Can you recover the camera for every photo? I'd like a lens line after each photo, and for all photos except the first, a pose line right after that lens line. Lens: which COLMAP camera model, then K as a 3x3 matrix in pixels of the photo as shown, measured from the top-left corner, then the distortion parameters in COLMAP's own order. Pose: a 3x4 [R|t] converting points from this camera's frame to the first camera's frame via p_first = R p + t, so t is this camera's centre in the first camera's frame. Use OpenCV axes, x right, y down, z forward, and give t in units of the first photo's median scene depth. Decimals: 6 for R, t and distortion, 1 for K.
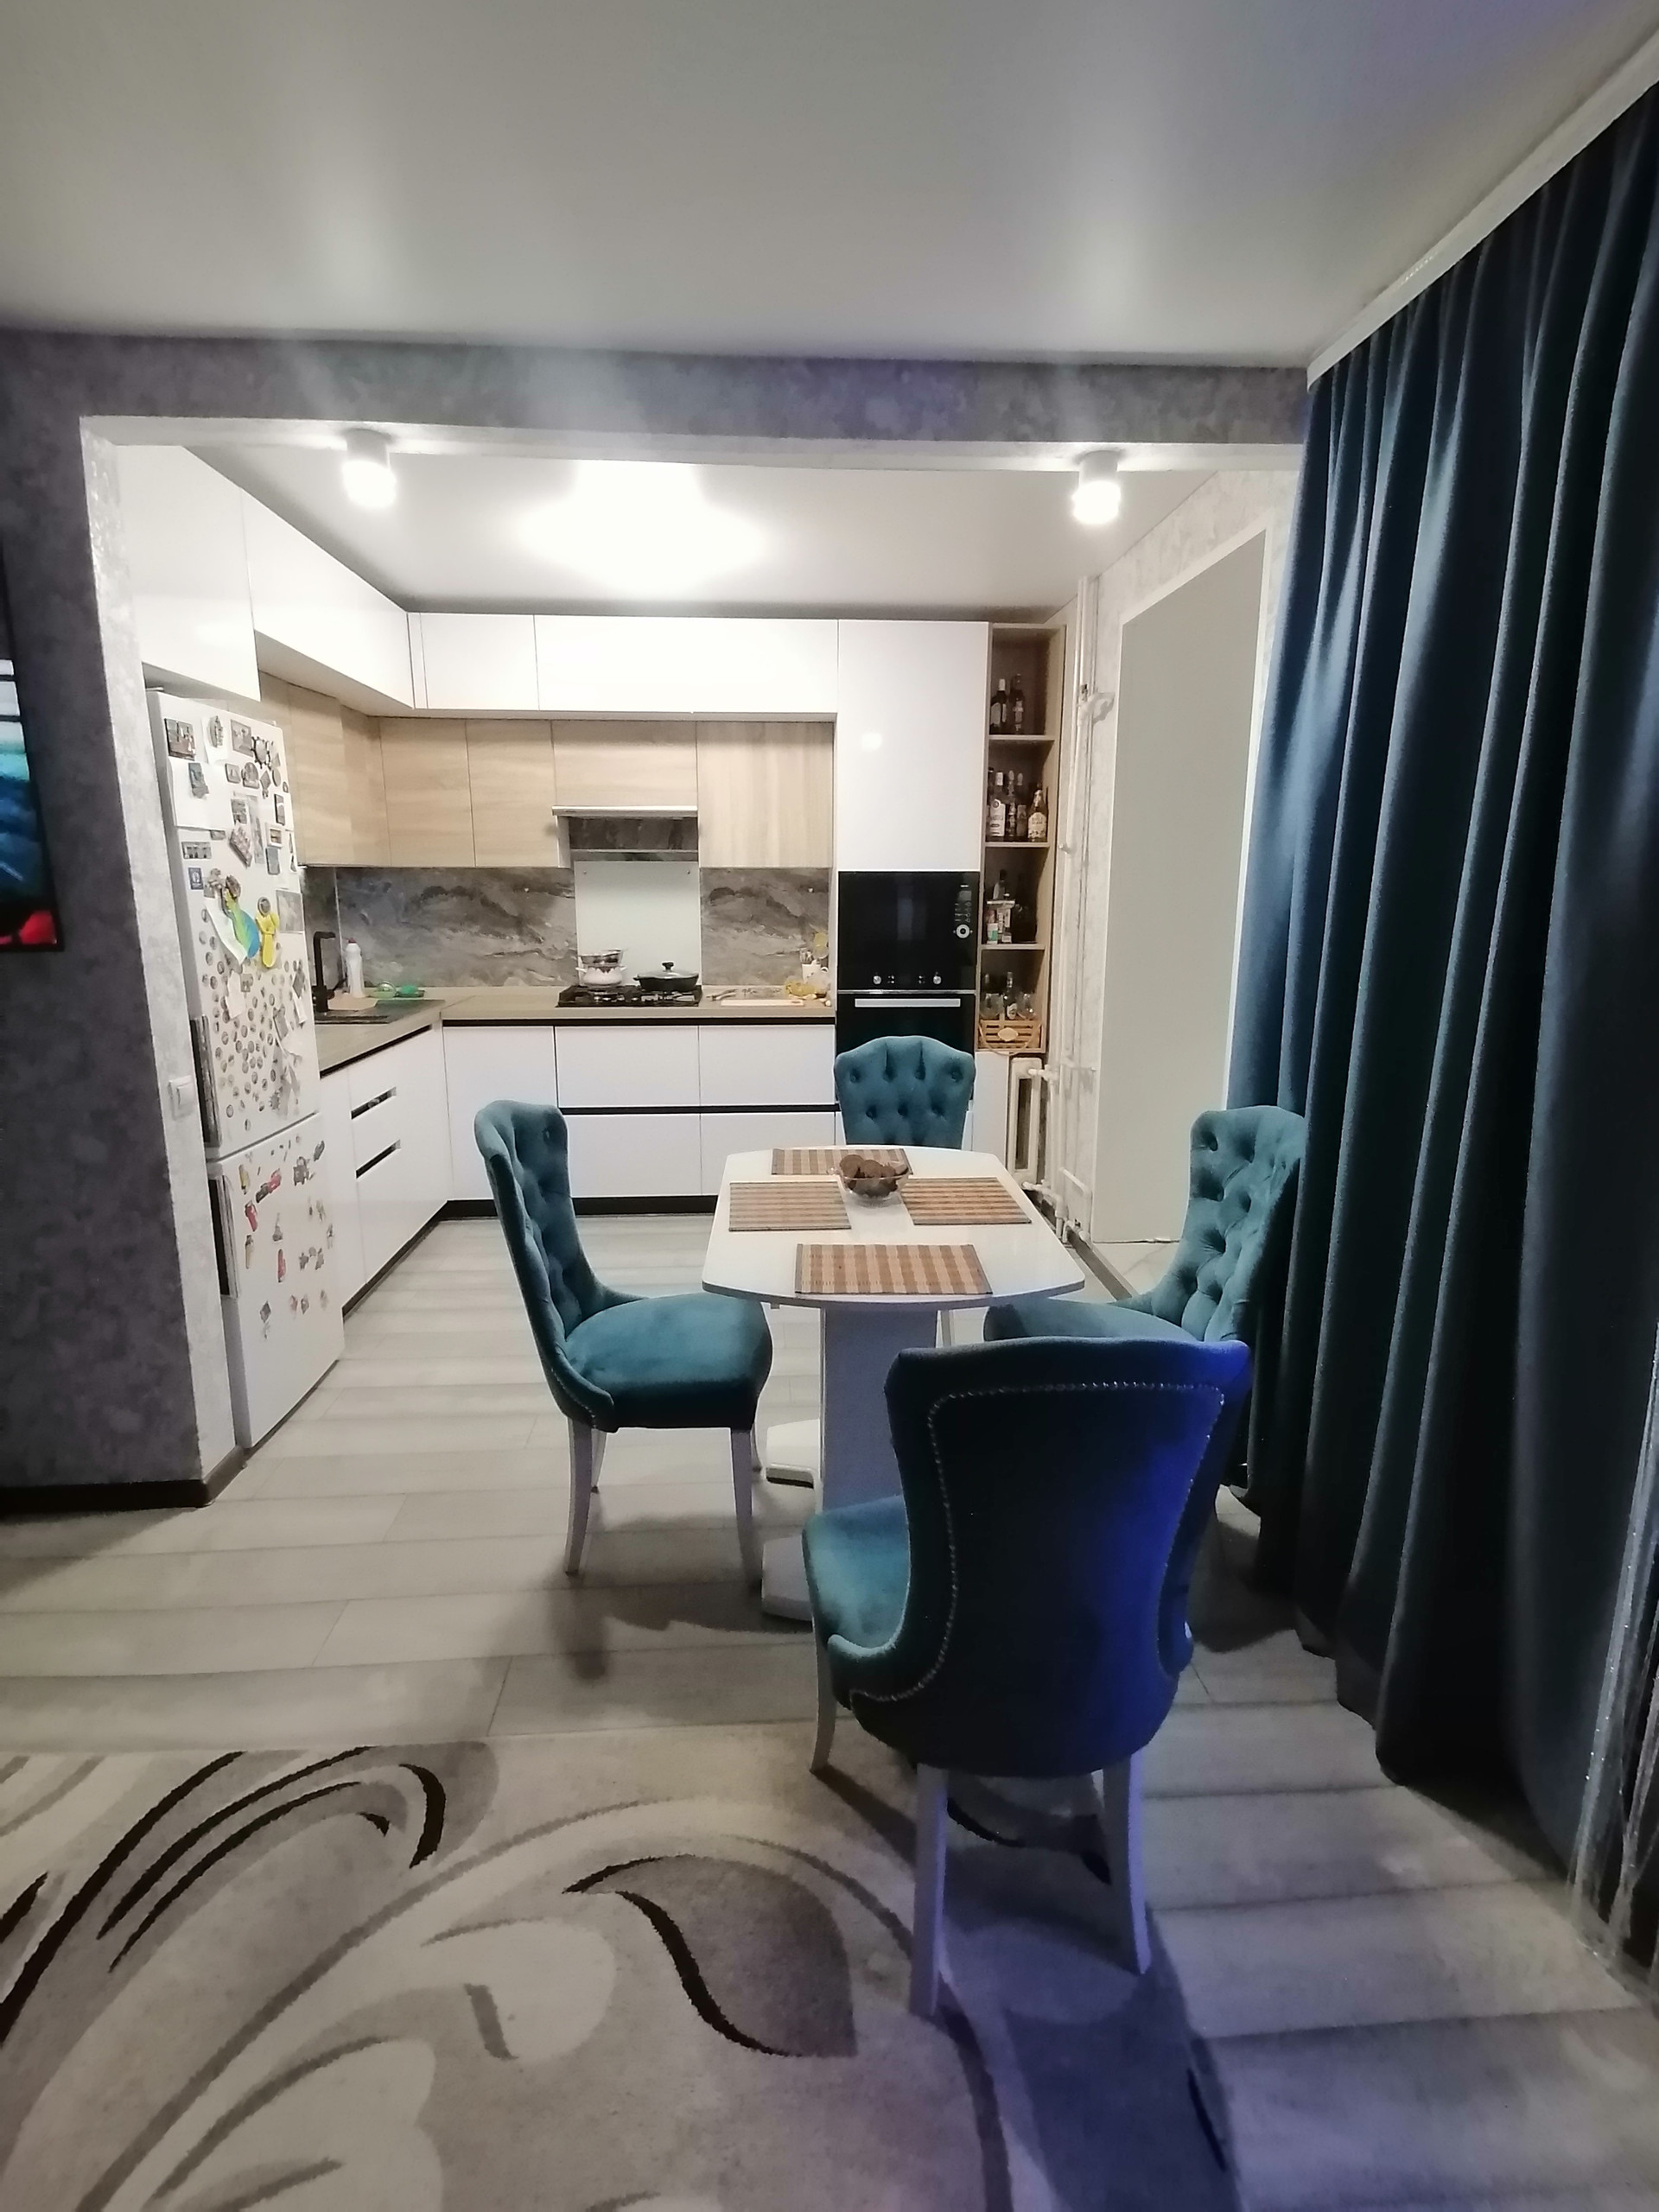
lens RADIAL K [[1084.7, 0, 829.7], [0, 1084.7, 1107.2], [0, 0, 1]] dist [0.000634, -0.000407]
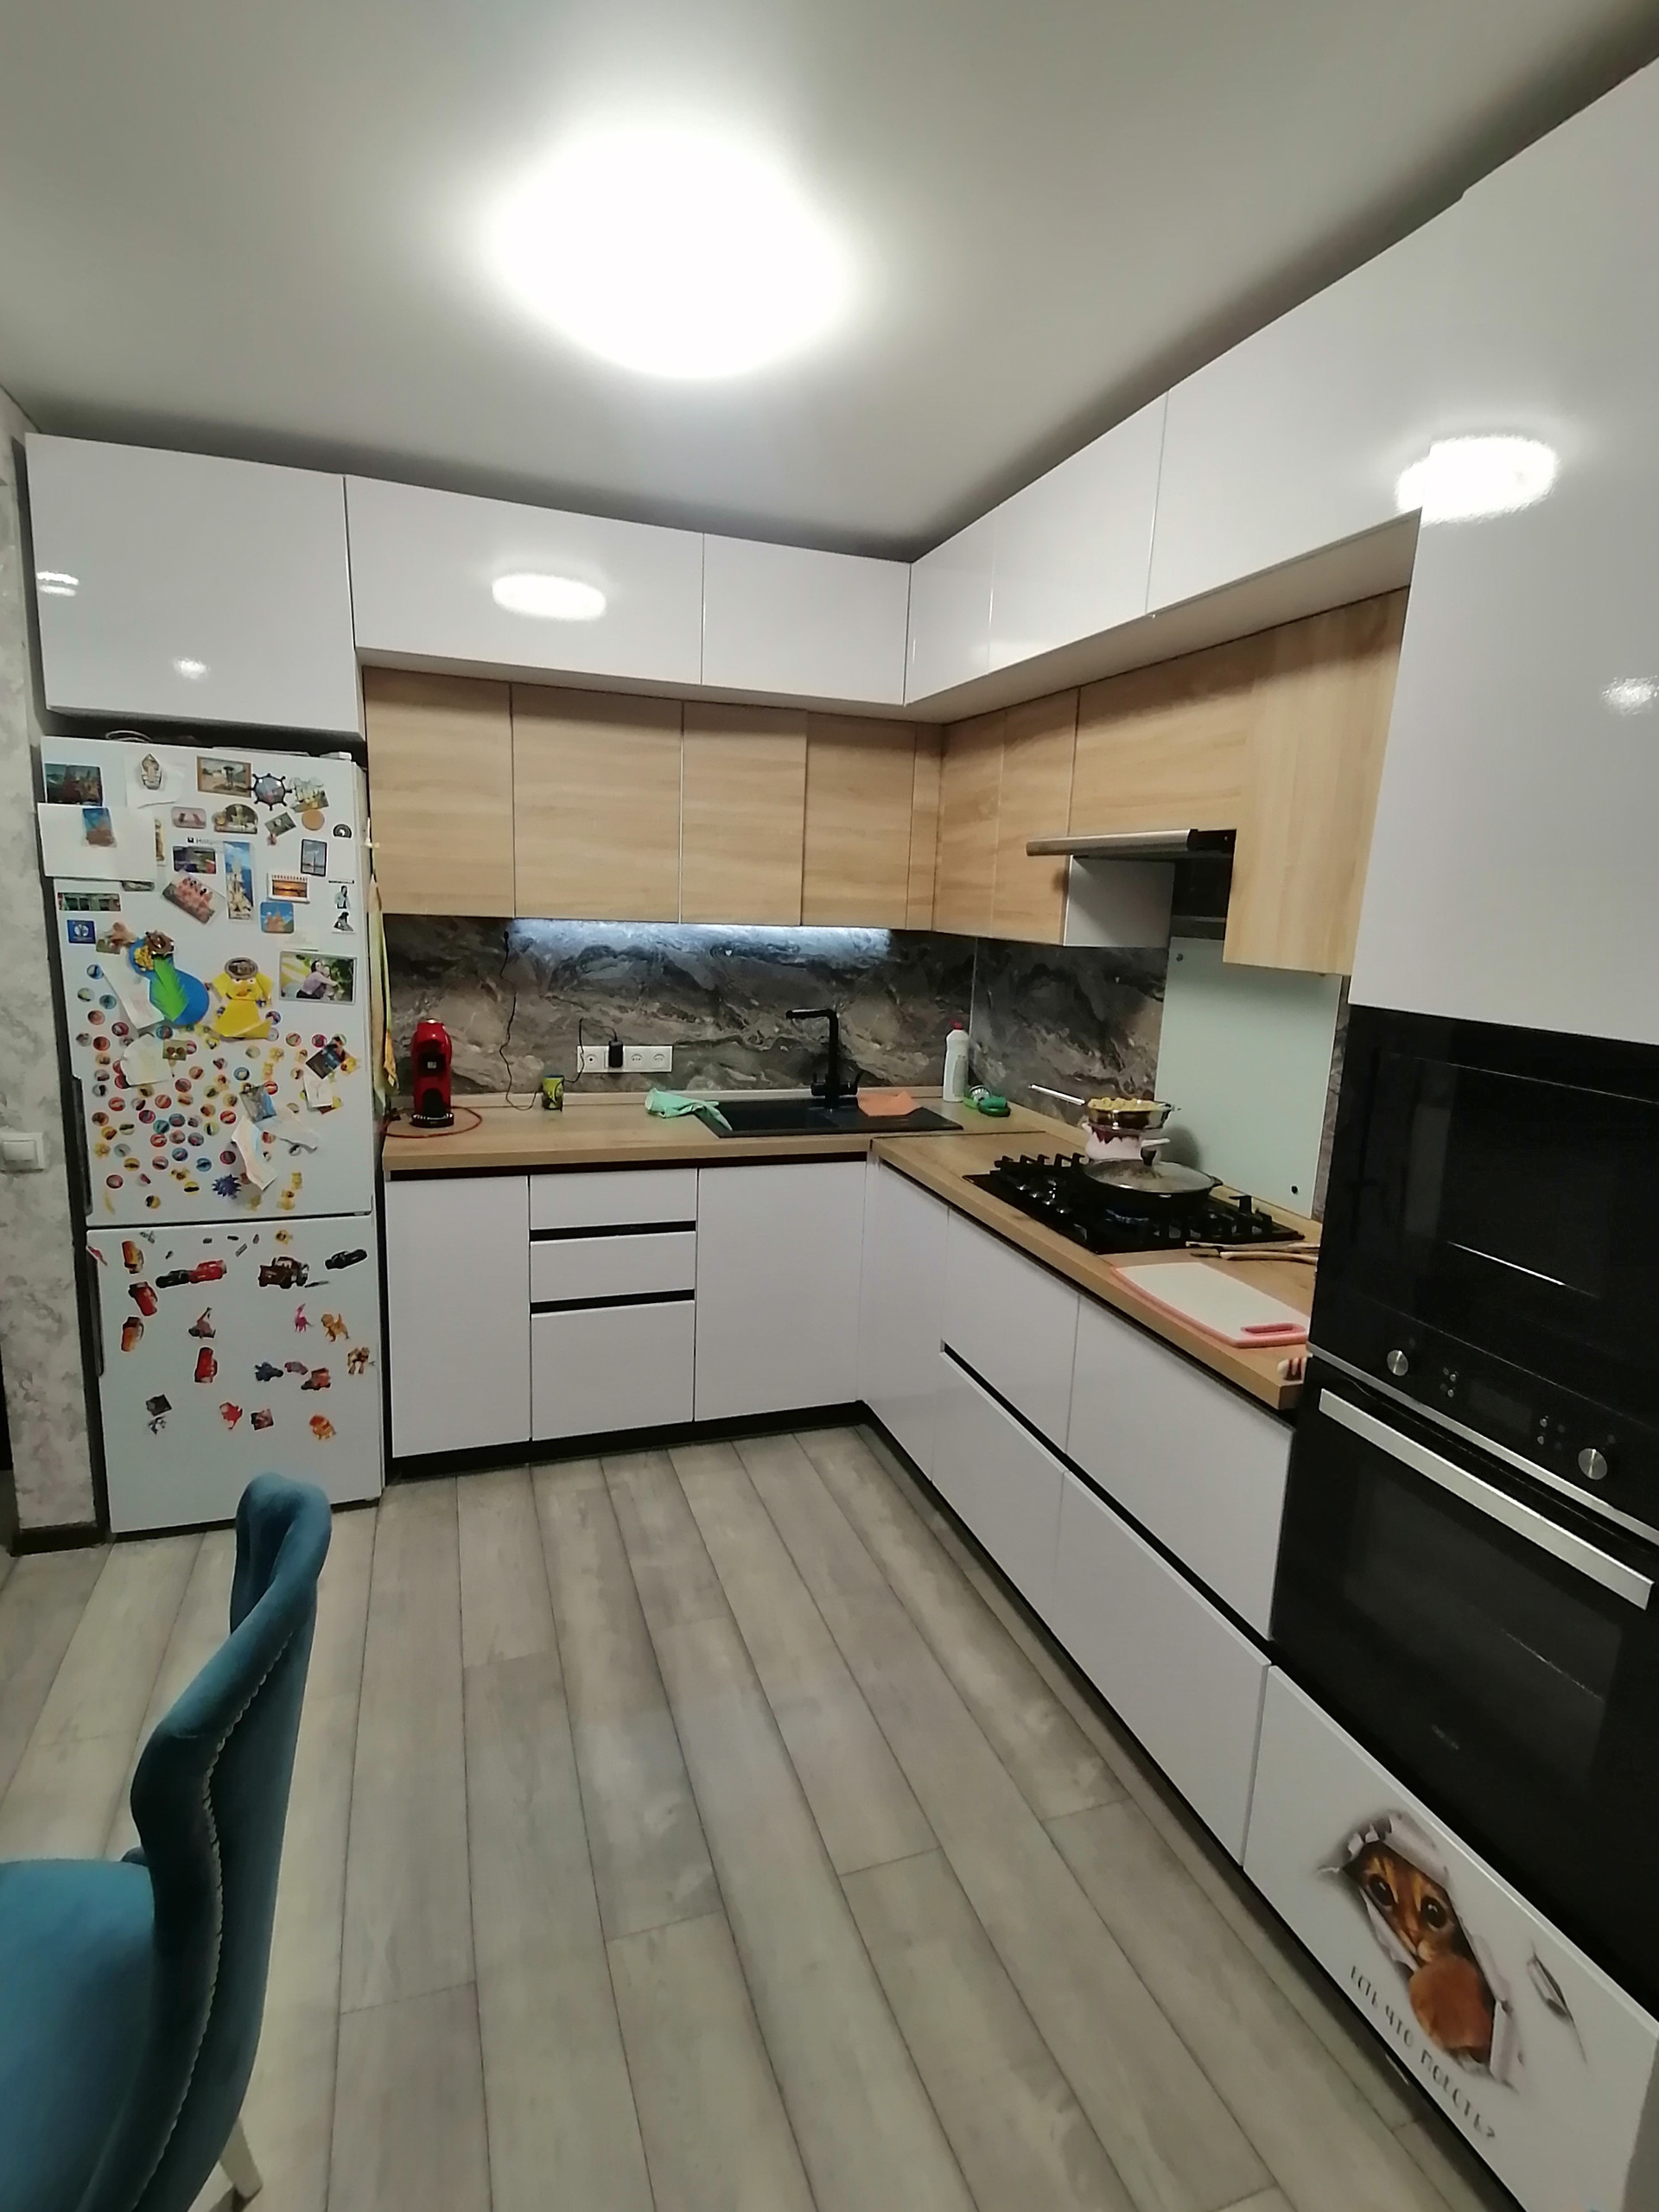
lens RADIAL K [[1084.7, 0, 823.6], [0, 1084.7, 1104.1], [0, 0, 1]] dist [0.000634, -0.000407]
pose [[0.273040, 0.192842, -0.942476, 0.290328], [-0.238091, 0.962769, 0.128018, -0.198770], [0.932074, 0.189441, 0.308789, 0.781182]]
